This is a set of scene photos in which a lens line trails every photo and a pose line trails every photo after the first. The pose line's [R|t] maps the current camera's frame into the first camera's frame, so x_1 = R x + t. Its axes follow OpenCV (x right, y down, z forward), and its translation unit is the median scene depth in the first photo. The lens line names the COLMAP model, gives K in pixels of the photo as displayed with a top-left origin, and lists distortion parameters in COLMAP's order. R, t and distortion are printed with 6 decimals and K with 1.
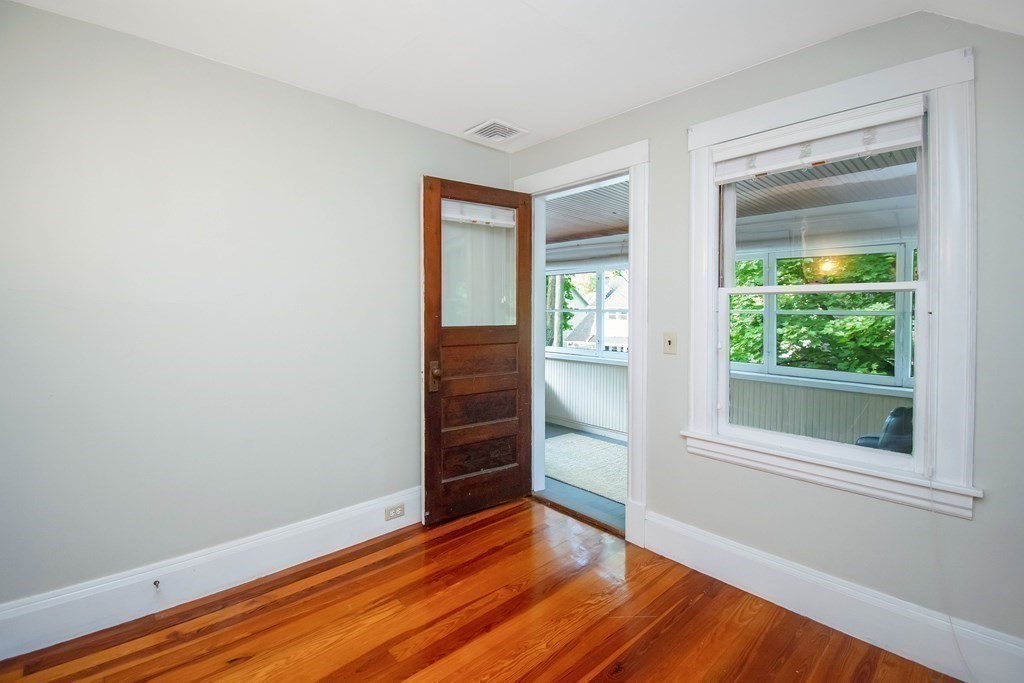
lens RADIAL K [[467.2, 0, 508.5], [0, 467.2, 314.6], [0, 0, 1]] dist [-0.000200, -0.000400]
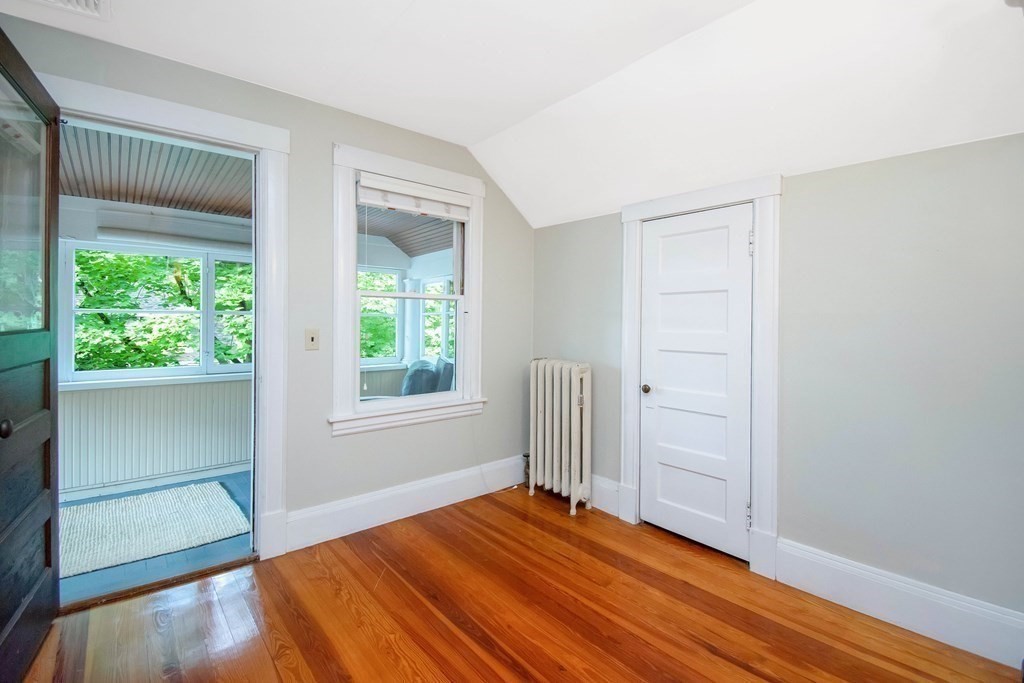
lens RADIAL K [[462.3, 0, 513.3], [0, 462.3, 327.4], [0, 0, 1]] dist [-0.000668, -0.000176]
pose [[0.016971, -0.010793, 0.999798, -0.700411], [-0.001717, 0.999940, 0.010824, 0.024651], [-0.999855, -0.001900, 0.016951, 0.555455]]
